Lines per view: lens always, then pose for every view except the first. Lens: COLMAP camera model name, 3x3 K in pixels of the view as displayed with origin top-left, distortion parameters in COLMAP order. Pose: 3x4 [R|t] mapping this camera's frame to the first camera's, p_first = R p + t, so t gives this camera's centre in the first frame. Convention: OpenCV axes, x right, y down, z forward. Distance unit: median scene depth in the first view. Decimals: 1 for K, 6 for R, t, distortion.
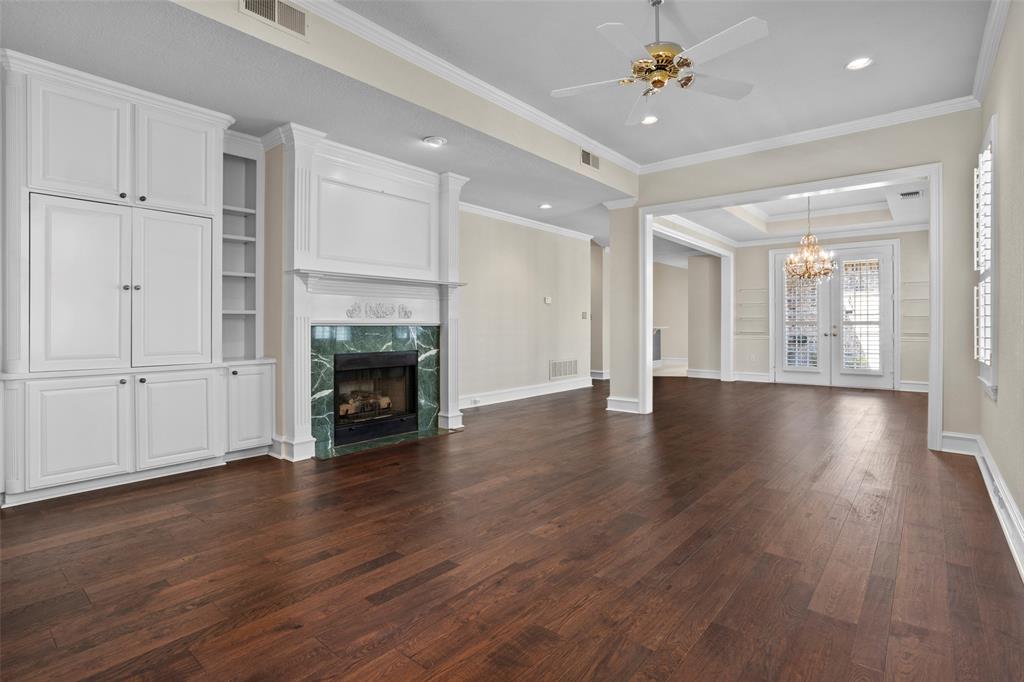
lens RADIAL K [[510.6, 0, 495.6], [0, 510.6, 321.3], [0, 0, 1]] dist [-0.071412, 0.033183]
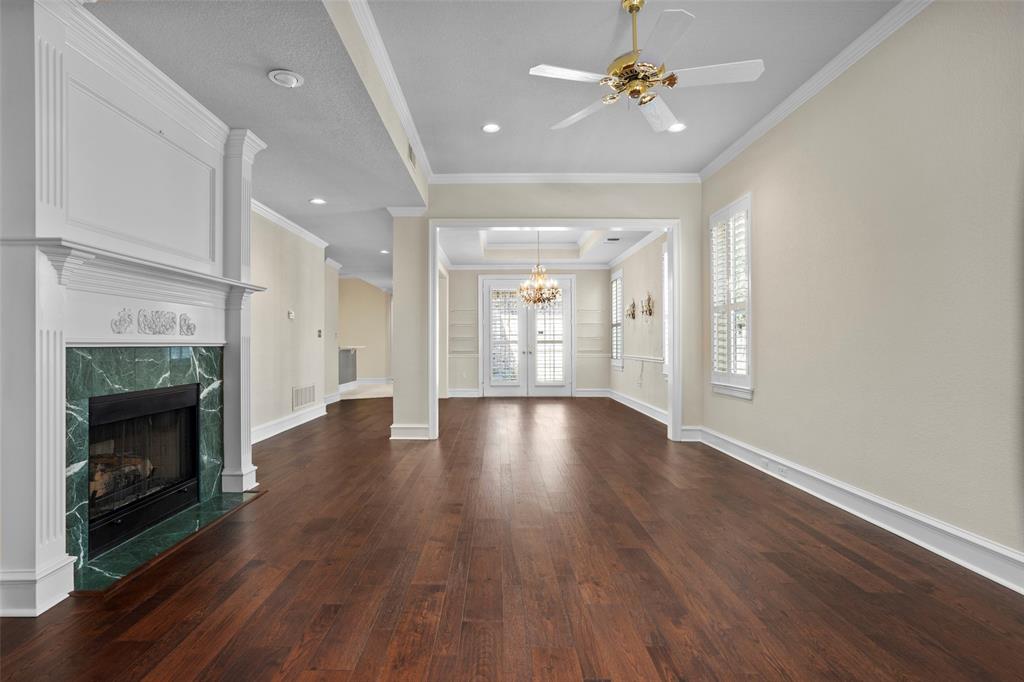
lens RADIAL K [[516.7, 0, 483.2], [0, 516.7, 342.0], [0, 0, 1]] dist [-0.058782, 0.038744]
pose [[0.768733, 0.000732, 0.639569, -0.296289], [-0.002898, 0.999993, 0.002339, 0.000375], [-0.639563, -0.003652, 0.768730, 0.246524]]
